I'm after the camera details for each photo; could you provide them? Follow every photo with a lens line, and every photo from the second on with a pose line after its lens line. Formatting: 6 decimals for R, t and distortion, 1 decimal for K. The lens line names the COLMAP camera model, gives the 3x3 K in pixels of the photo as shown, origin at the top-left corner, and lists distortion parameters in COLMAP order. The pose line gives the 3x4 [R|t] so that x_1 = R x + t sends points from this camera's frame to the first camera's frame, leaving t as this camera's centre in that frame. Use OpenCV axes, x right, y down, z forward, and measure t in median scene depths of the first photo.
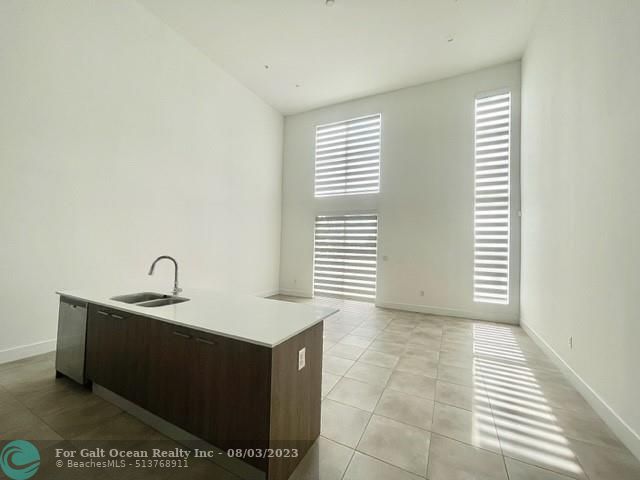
lens RADIAL K [[260.3, 0, 318.3], [0, 260.3, 241.5], [0, 0, 1]] dist [-0.000315, 0.000093]
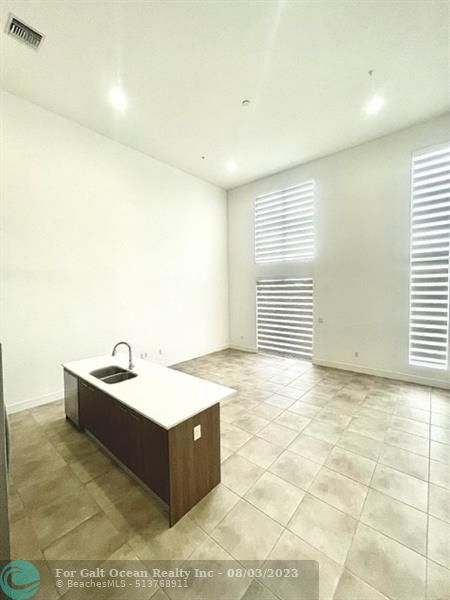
lens RADIAL K [[244.1, 0, 226.7], [0, 244.1, 302.1], [0, 0, 1]] dist [-0.000315, 0.000093]
pose [[0.972615, -0.029539, -0.230537, 0.142106], [0.046219, 0.996663, 0.067288, -0.115933], [0.227780, -0.076100, 0.970734, -0.069170]]
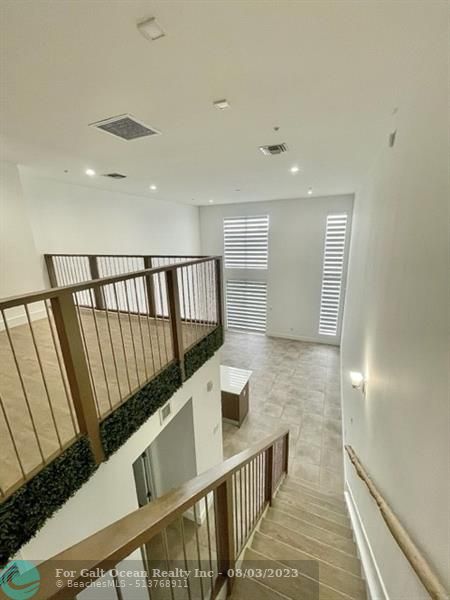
lens RADIAL K [[244.1, 0, 226.7], [0, 244.1, 302.1], [0, 0, 1]] dist [-0.000315, 0.000093]
pose [[0.996253, -0.072138, 0.047705, -0.119814], [0.055506, 0.956330, 0.286970, -0.543650], [-0.066324, -0.283247, 0.956751, -0.571249]]
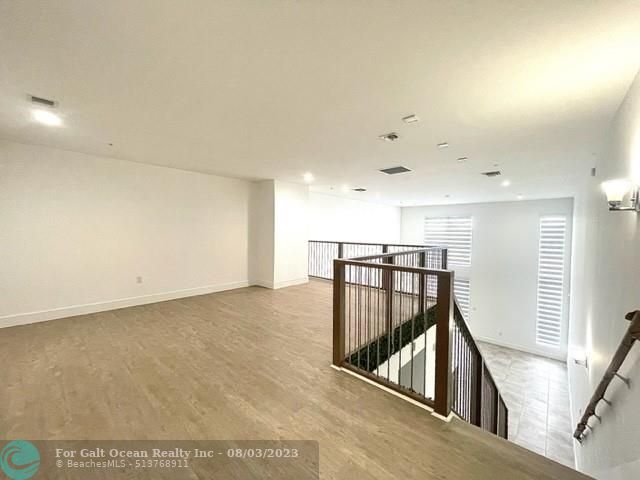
lens RADIAL K [[260.3, 0, 318.3], [0, 260.3, 241.5], [0, 0, 1]] dist [-0.000315, 0.000093]
pose [[0.964324, -0.008642, -0.264585, -0.300024], [0.022730, 0.998479, 0.050230, -0.553598], [0.263749, -0.054452, 0.963053, -0.953748]]
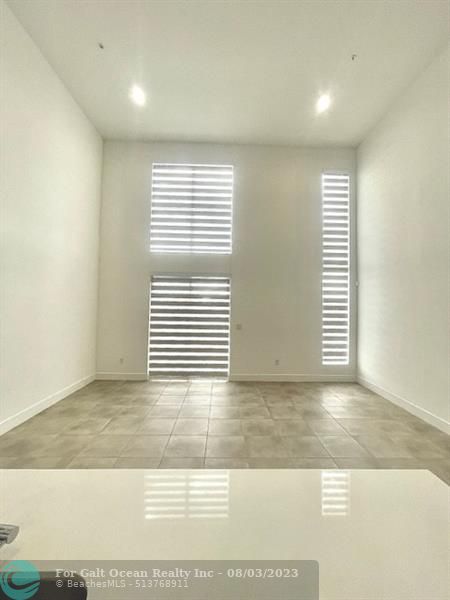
lens RADIAL K [[244.6, 0, 225.0], [0, 244.6, 300.0], [0, 0, 1]] dist [-0.001435, 0.000091]
pose [[0.878730, -0.000472, 0.477319, -0.237479], [-0.002433, 0.999982, 0.005467, -0.041249], [-0.477313, -0.005965, 0.878713, 0.336421]]
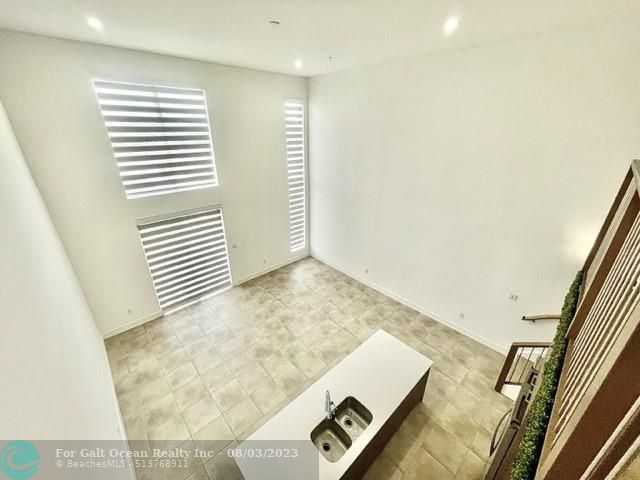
lens RADIAL K [[260.3, 0, 318.3], [0, 260.3, 241.5], [0, 0, 1]] dist [-0.000315, 0.000093]
pose [[0.340477, -0.404893, 0.848609, -0.666840], [-0.013342, 0.900362, 0.434938, -0.531100], [-0.940158, -0.159408, 0.301150, 0.422499]]
